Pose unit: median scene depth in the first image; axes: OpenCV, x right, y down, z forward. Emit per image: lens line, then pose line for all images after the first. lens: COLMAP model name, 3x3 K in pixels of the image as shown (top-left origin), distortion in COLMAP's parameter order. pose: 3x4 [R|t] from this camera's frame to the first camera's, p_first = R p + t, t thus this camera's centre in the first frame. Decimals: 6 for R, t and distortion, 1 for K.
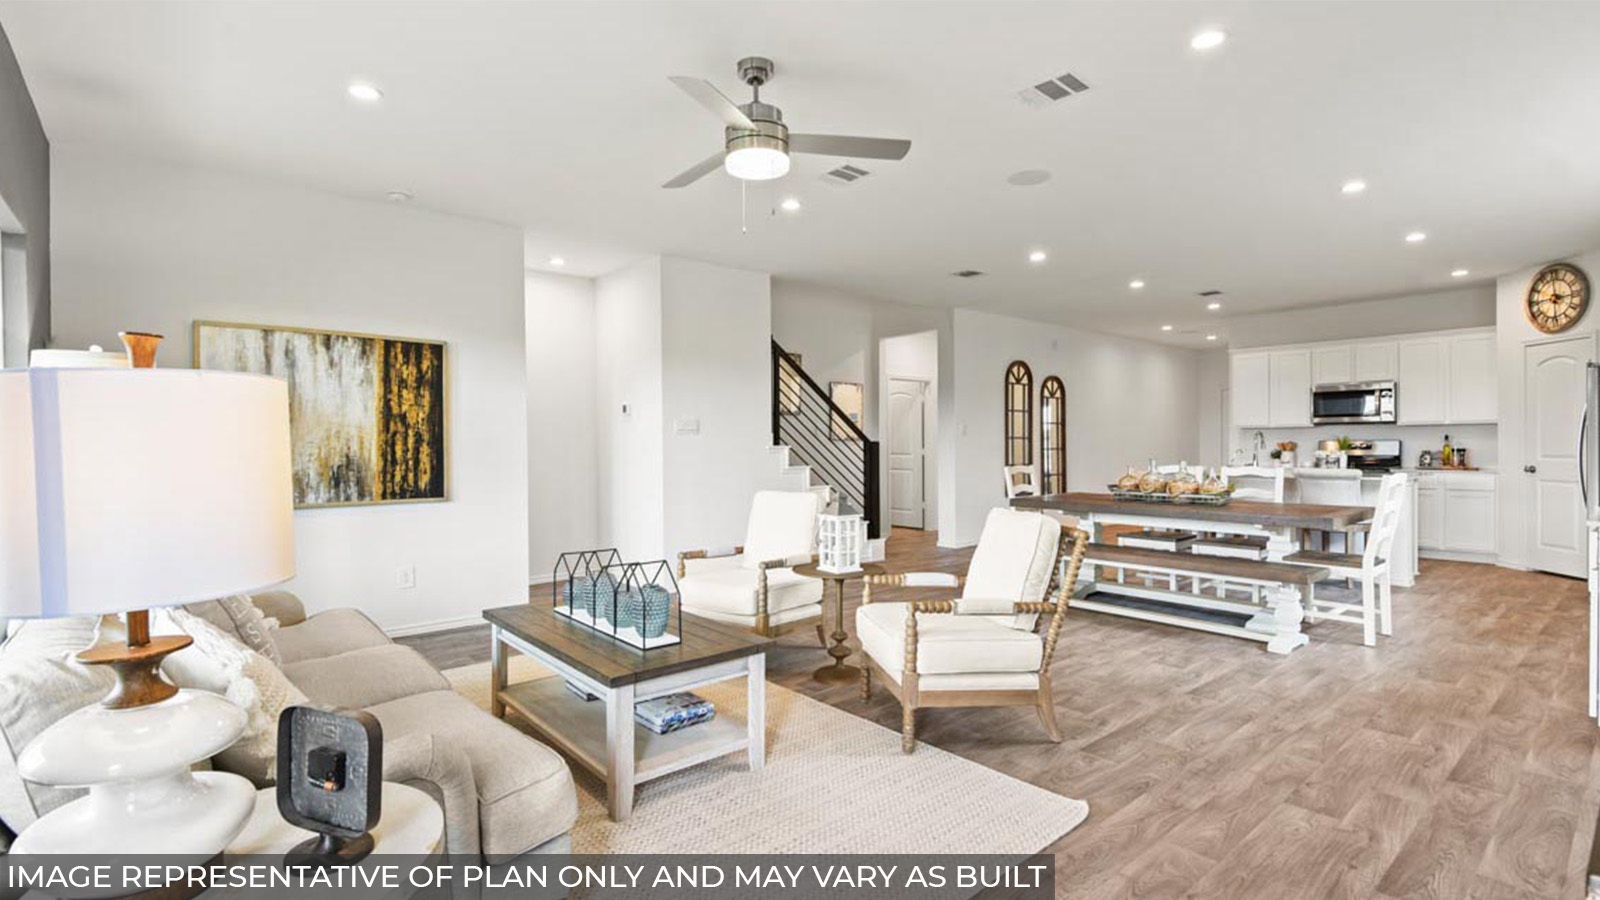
lens RADIAL K [[736.3, 0, 791.9], [0, 736.3, 452.0], [0, 0, 1]] dist [0.001045, -0.000094]
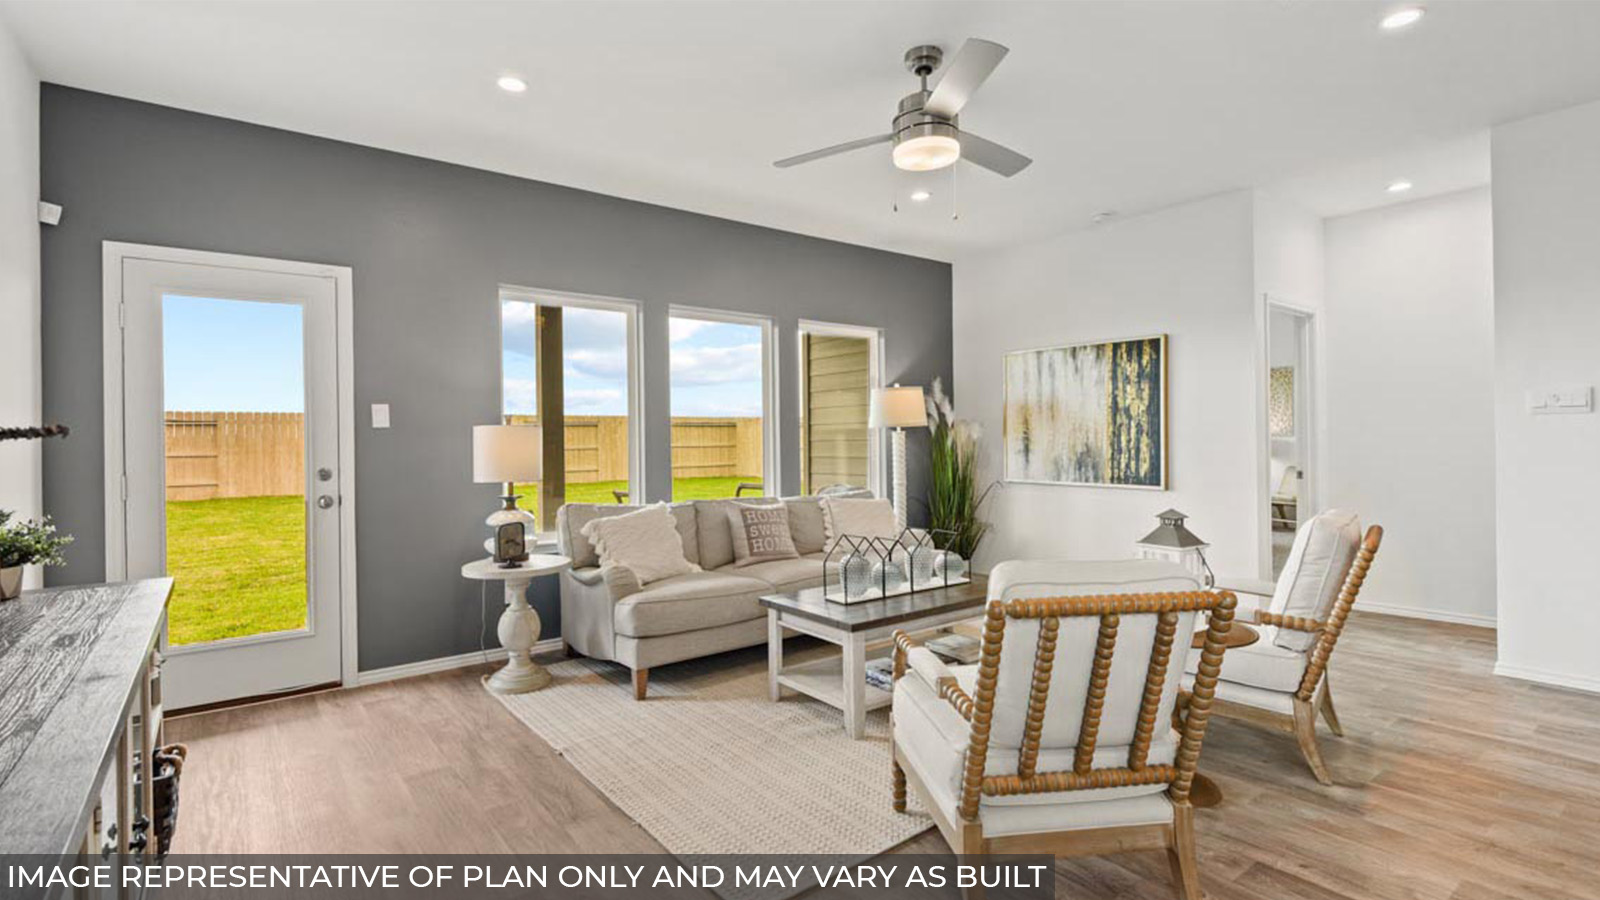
lens RADIAL K [[736.3, 0, 791.6], [0, 736.3, 445.5], [0, 0, 1]] dist [0.001045, -0.000094]
pose [[-0.057820, 0.016106, -0.998197, 0.608130], [0.002905, 0.999868, 0.015965, -0.013537], [0.998323, -0.001977, -0.057860, 0.566103]]
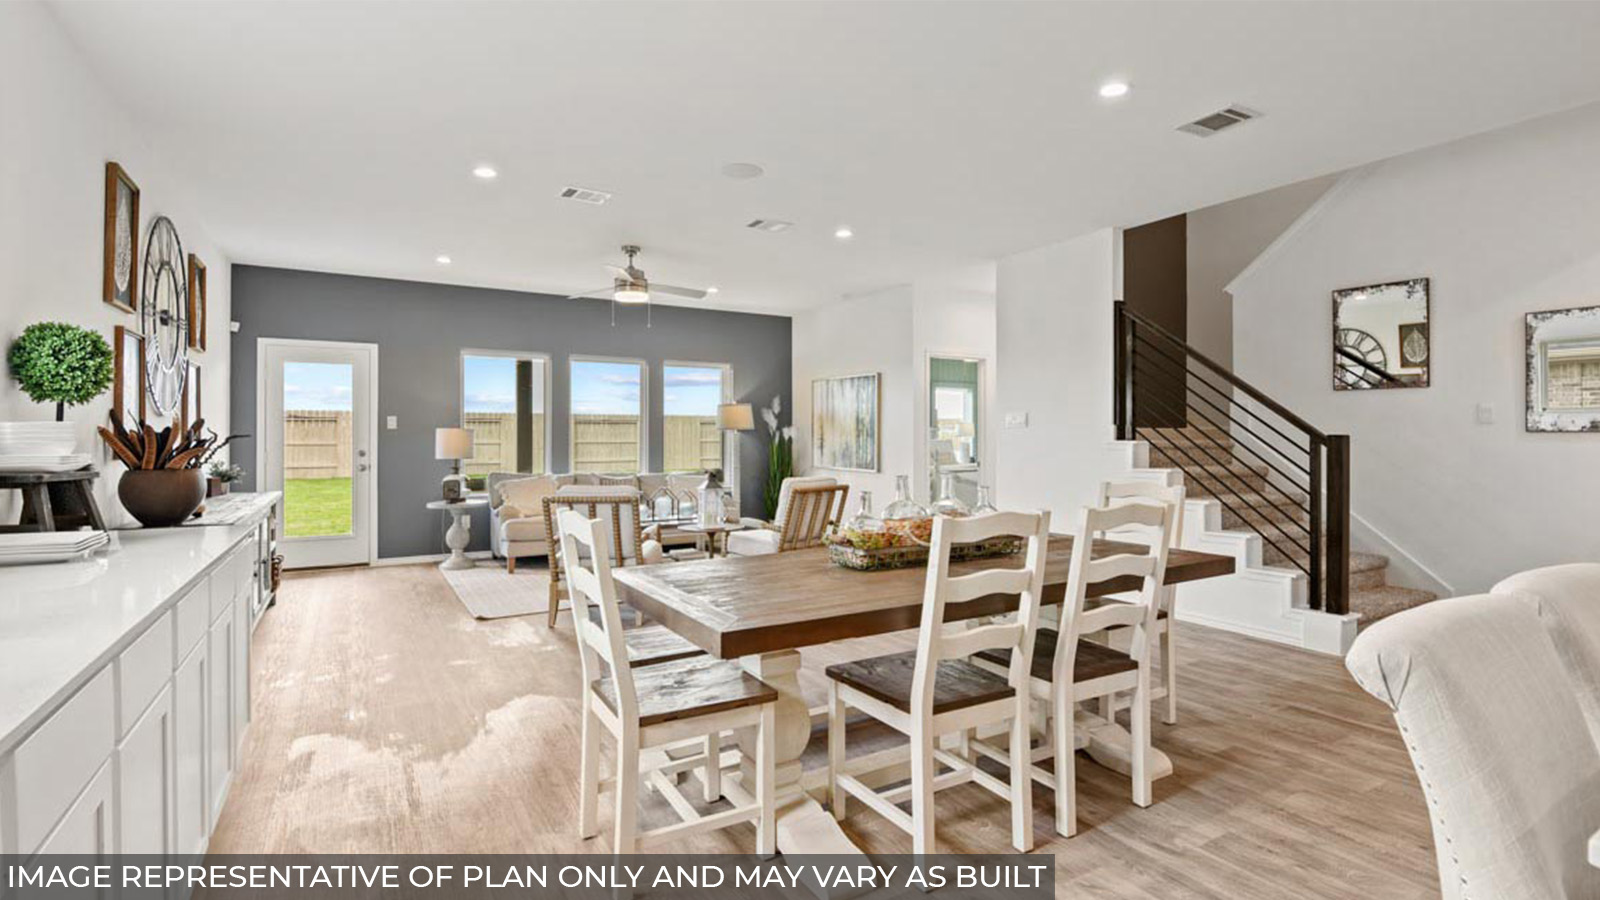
lens RADIAL K [[736.3, 0, 804.2], [0, 736.3, 438.3], [0, 0, 1]] dist [0.001045, -0.000094]
pose [[-0.169282, 0.010566, -0.985511, 1.177877], [-0.006374, 0.999910, 0.011816, -0.026242], [0.985547, 0.008282, -0.169199, 1.164392]]
